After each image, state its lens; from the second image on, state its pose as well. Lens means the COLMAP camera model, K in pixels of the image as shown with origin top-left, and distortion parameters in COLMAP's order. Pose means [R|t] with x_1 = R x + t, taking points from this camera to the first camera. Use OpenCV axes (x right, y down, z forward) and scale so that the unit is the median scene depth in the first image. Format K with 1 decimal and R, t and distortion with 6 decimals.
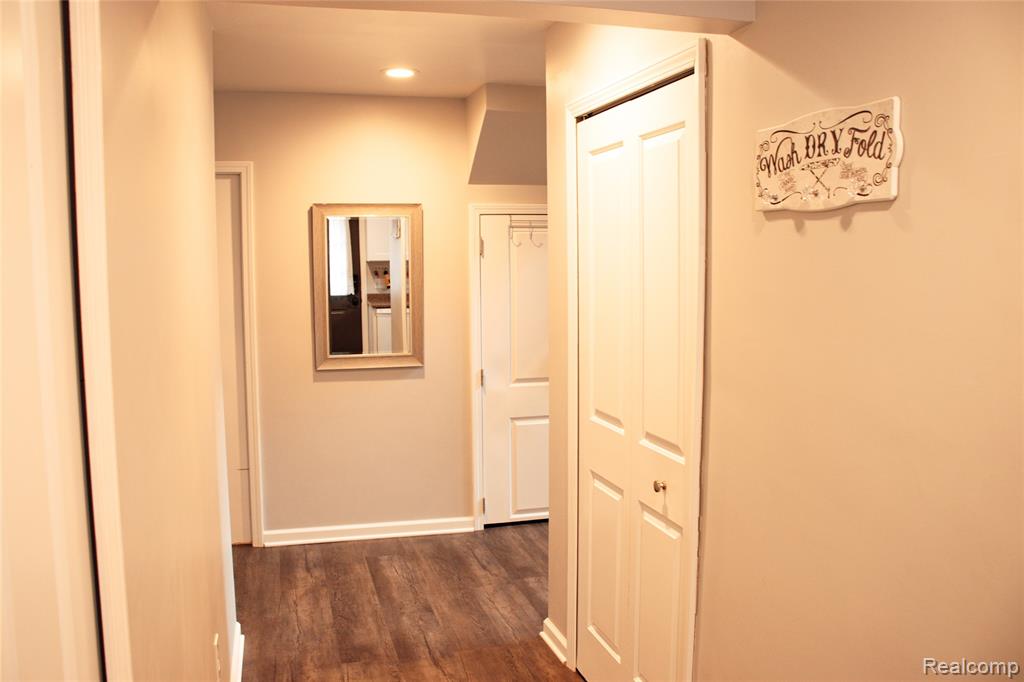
lens RADIAL K [[855.2, 0, 496.7], [0, 855.2, 342.1], [0, 0, 1]] dist [-0.180484, 0.165275]
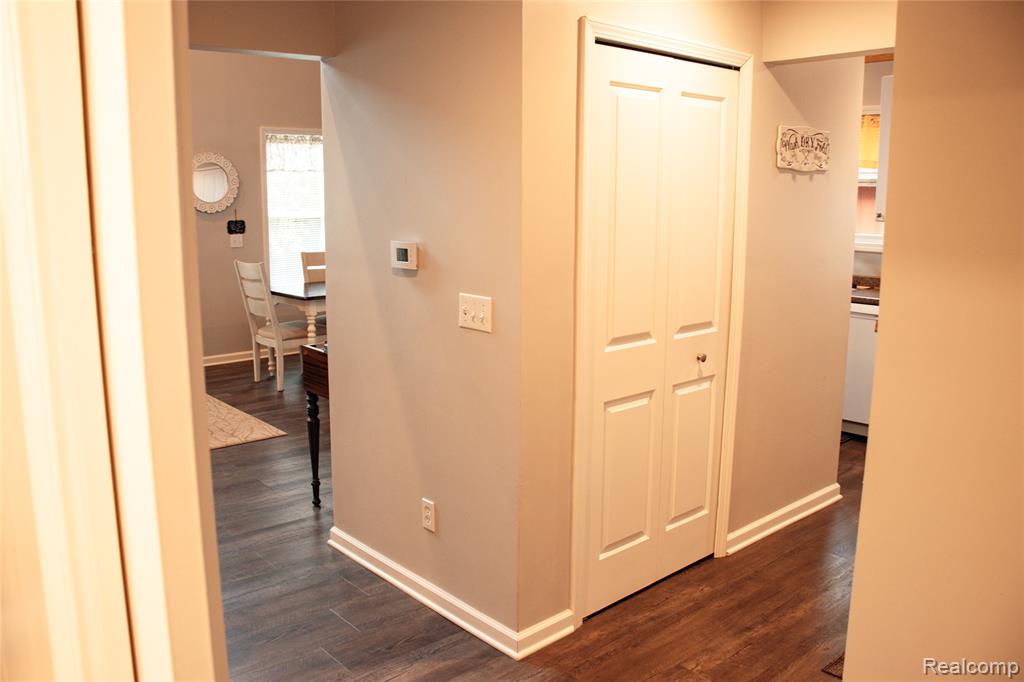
lens RADIAL K [[815.0, 0, 495.9], [0, 815.0, 342.0], [0, 0, 1]] dist [-0.156700, 0.140899]
pose [[-0.439228, -0.149952, 0.885772, -1.172255], [0.095194, 0.972652, 0.211864, -0.234475], [-0.893318, 0.177376, -0.412942, 2.611682]]
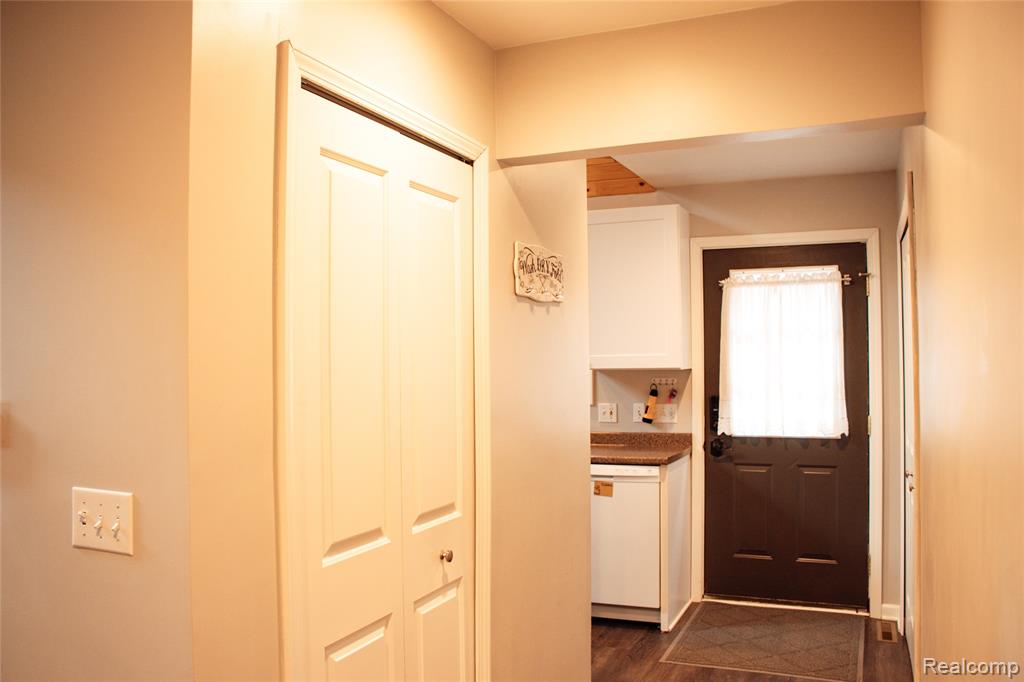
lens RADIAL K [[855.2, 0, 496.7], [0, 855.2, 342.1], [0, 0, 1]] dist [-0.180484, 0.165275]
pose [[-0.777626, 0.031667, 0.627929, -0.662718], [0.081024, 0.995450, 0.050138, -0.164724], [-0.623485, 0.089866, -0.776654, 2.401999]]
